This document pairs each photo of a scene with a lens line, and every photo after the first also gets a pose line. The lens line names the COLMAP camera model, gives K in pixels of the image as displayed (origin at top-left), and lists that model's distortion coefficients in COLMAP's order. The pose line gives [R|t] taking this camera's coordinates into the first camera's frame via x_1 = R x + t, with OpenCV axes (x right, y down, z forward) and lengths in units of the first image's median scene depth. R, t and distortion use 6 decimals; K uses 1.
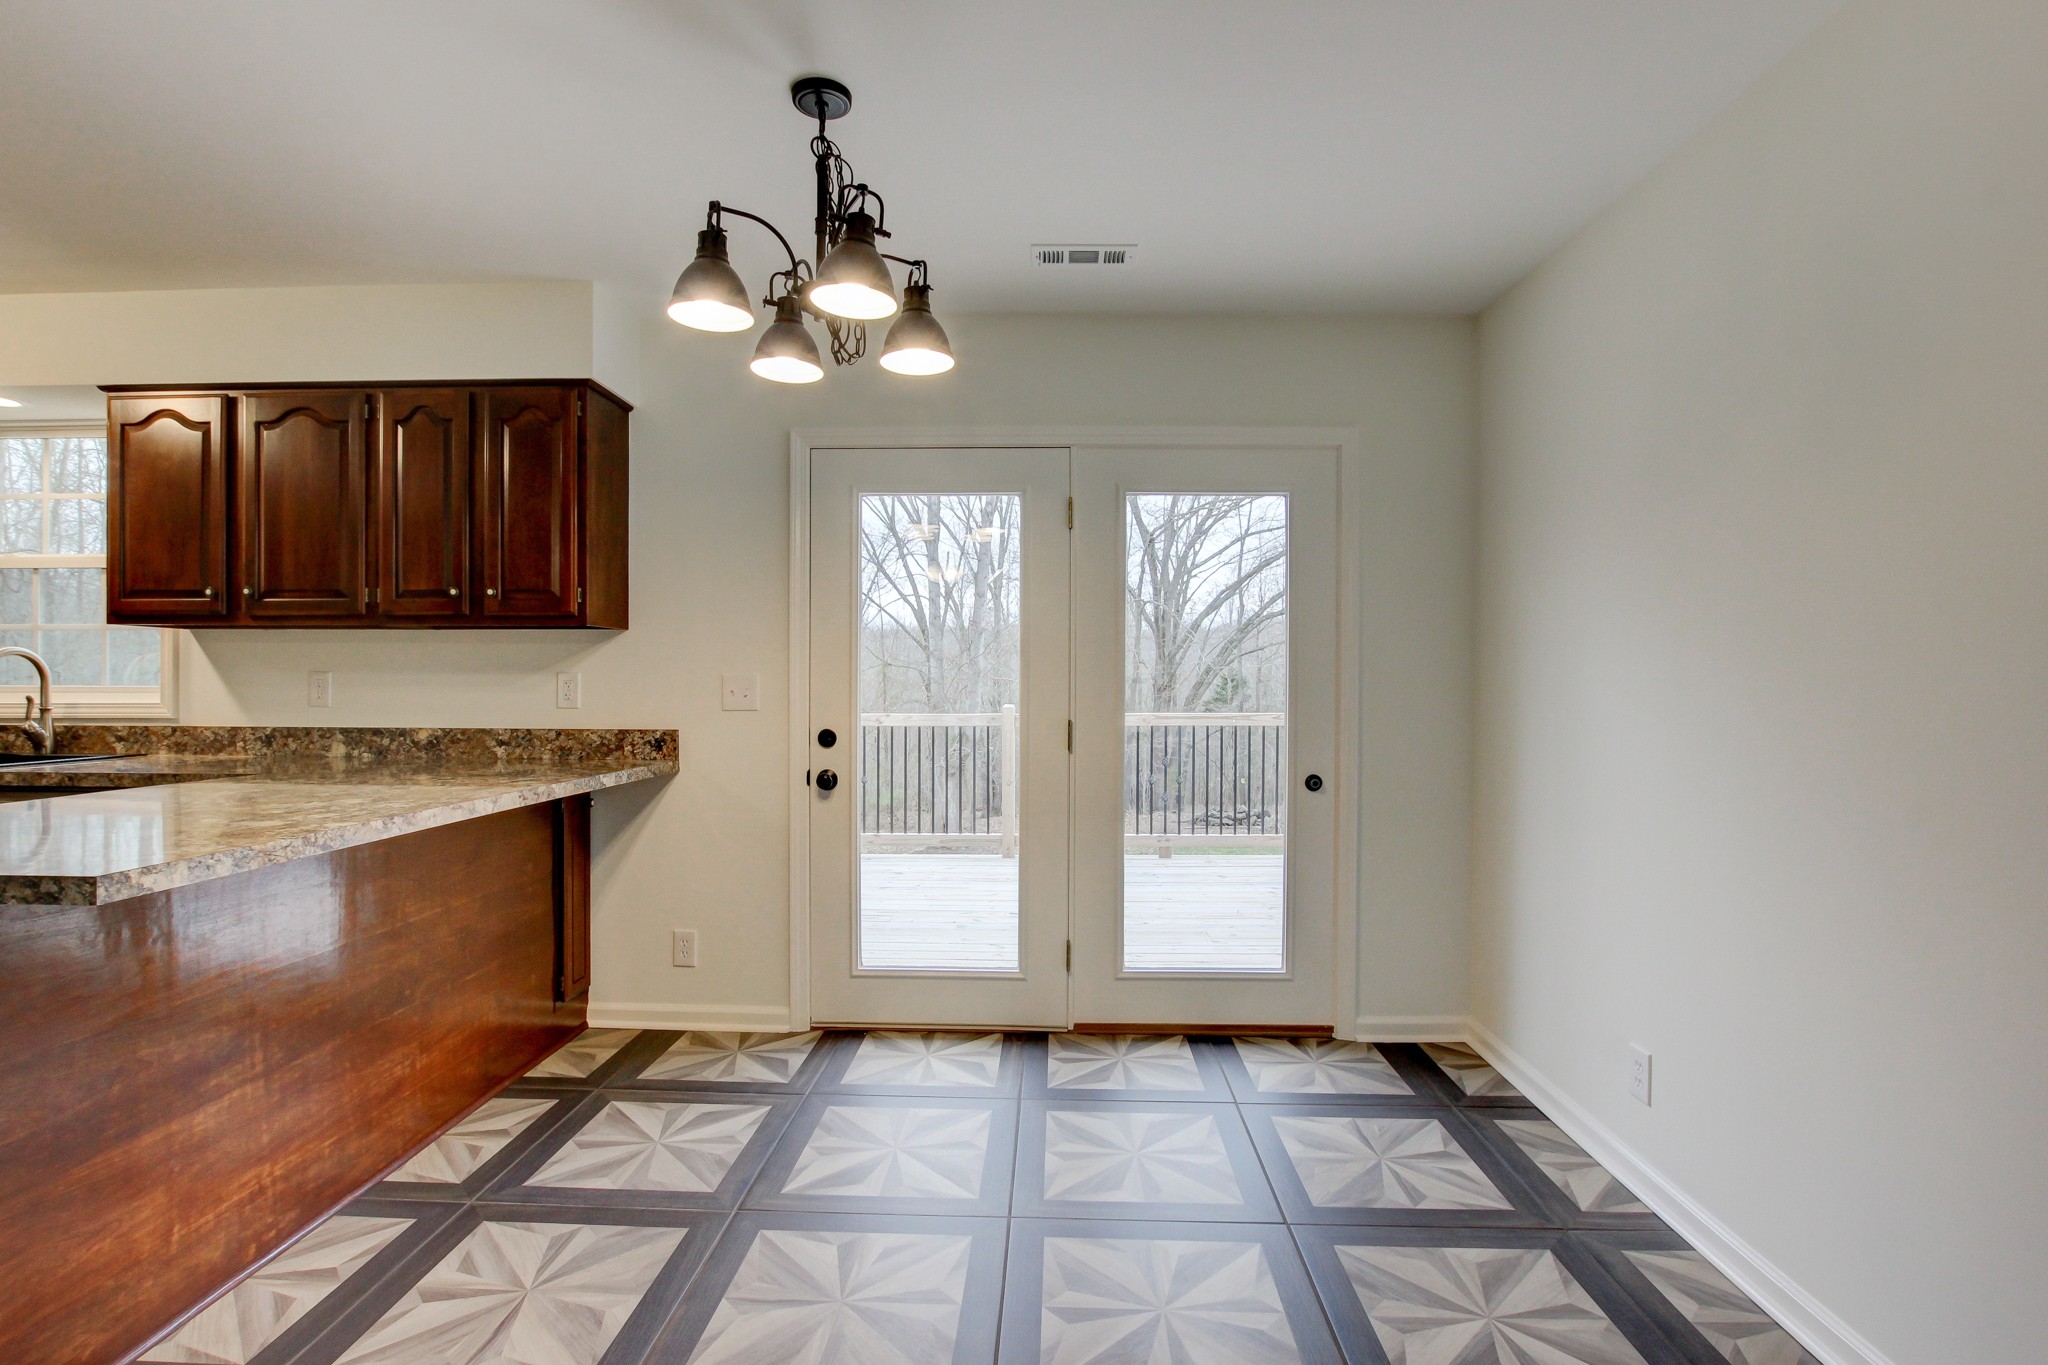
lens RADIAL K [[961.2, 0, 1024.2], [0, 961.2, 689.2], [0, 0, 1]] dist [-0.028528, 0.000851]
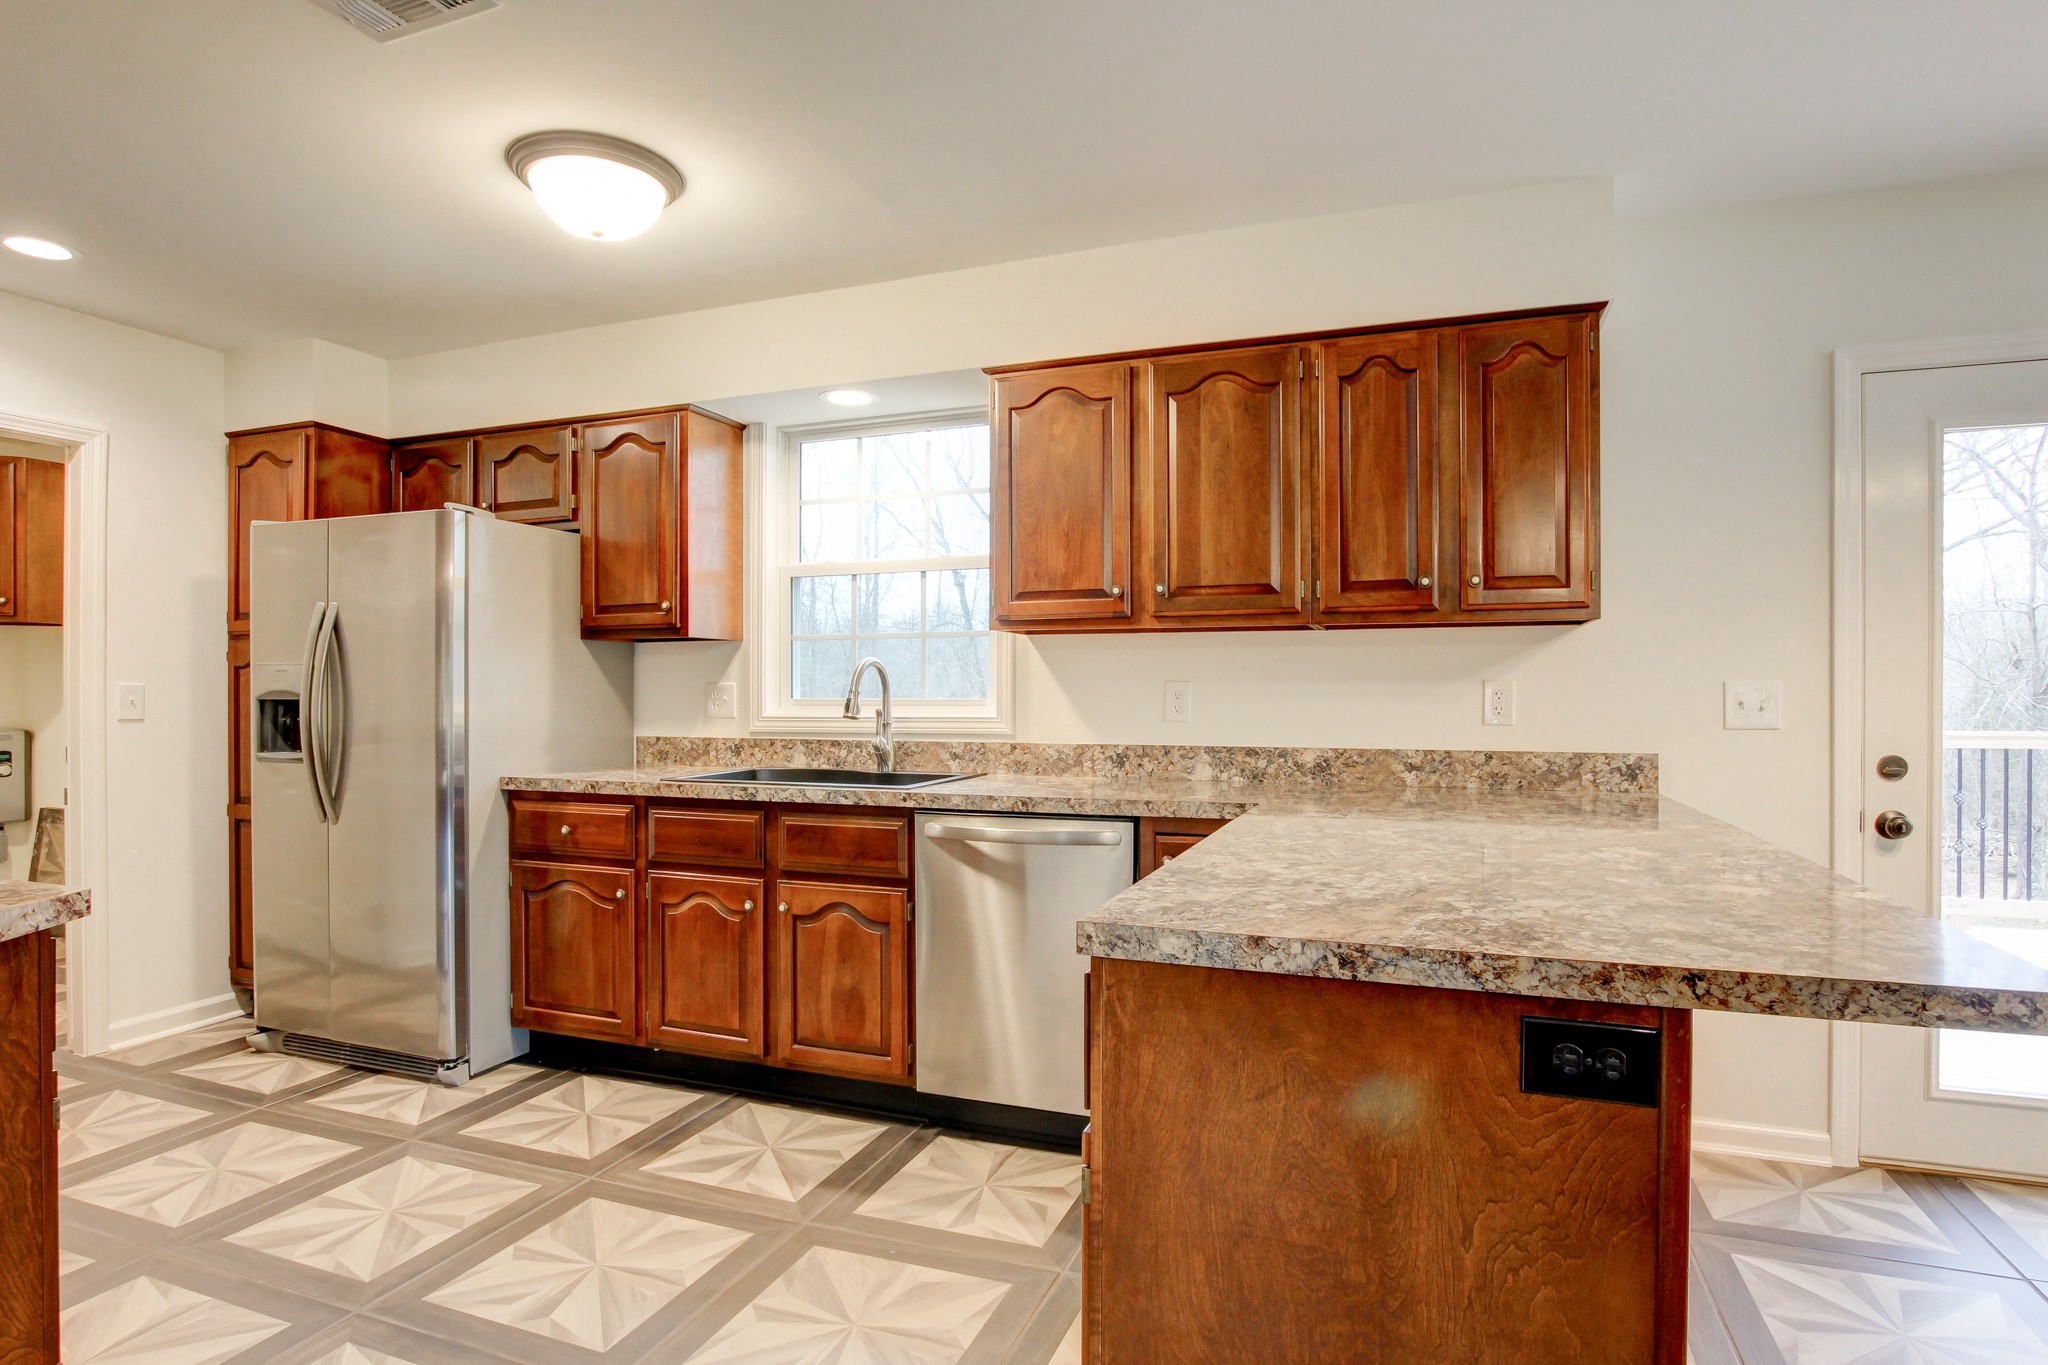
lens RADIAL K [[1088.0, 0, 1016.0], [0, 1088.0, 682.2], [0, 0, 1]] dist [-0.015335, -0.002079]
pose [[0.946462, -0.007370, -0.322730, -0.567487], [0.002578, 0.999880, -0.015272, -0.003144], [0.322804, 0.013622, 0.946368, 0.010820]]
